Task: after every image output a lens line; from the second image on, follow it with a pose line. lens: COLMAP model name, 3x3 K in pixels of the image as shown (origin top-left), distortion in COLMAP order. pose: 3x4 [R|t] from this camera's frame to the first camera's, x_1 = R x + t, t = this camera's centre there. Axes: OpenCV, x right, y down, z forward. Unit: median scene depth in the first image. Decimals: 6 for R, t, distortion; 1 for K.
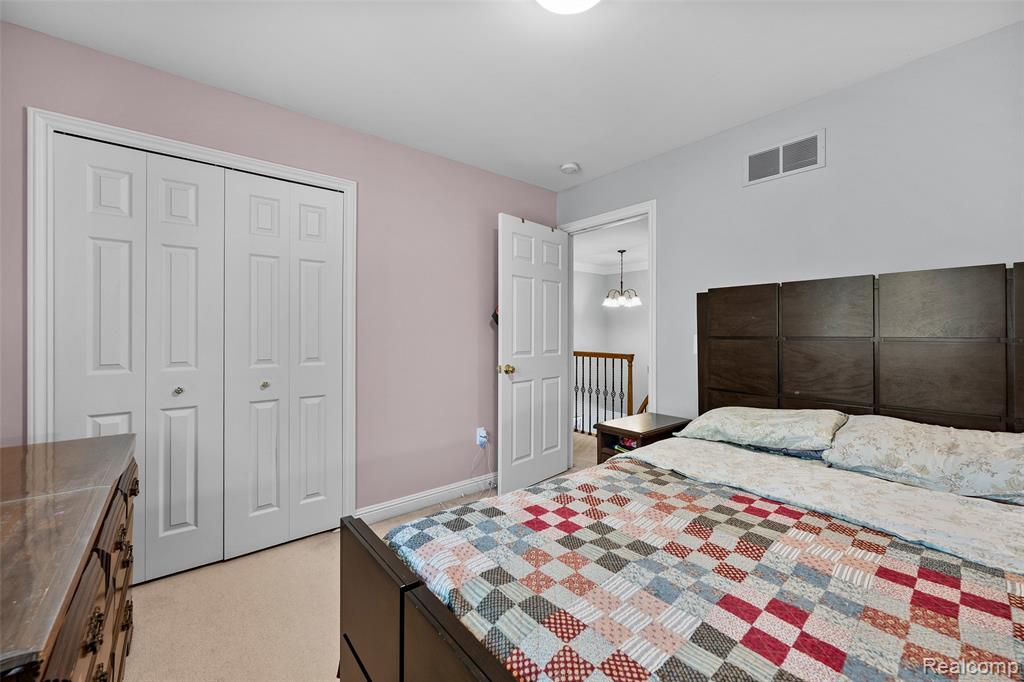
lens RADIAL K [[410.5, 0, 512.0], [0, 410.5, 341.0], [0, 0, 1]] dist [-0.001926, -0.000027]
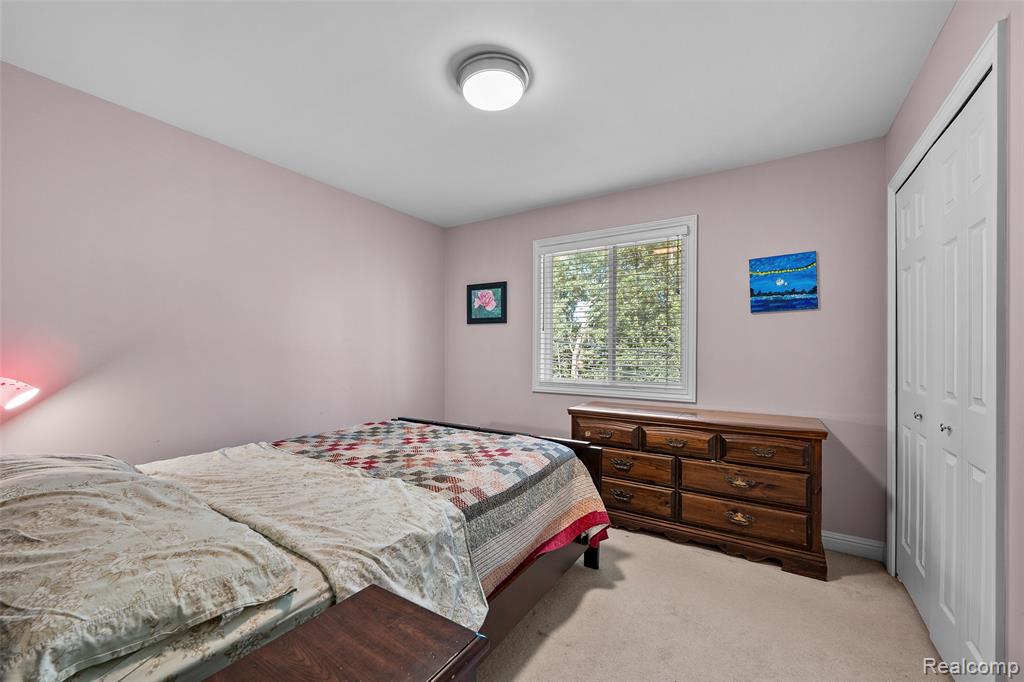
lens RADIAL K [[414.8, 0, 512.2], [0, 414.8, 334.2], [0, 0, 1]] dist [-0.001955, -0.000204]
pose [[-0.952771, -0.008449, -0.303571, 0.555621], [-0.007034, 0.999959, -0.005753, -0.072686], [0.303608, -0.003346, -0.952791, 2.639594]]
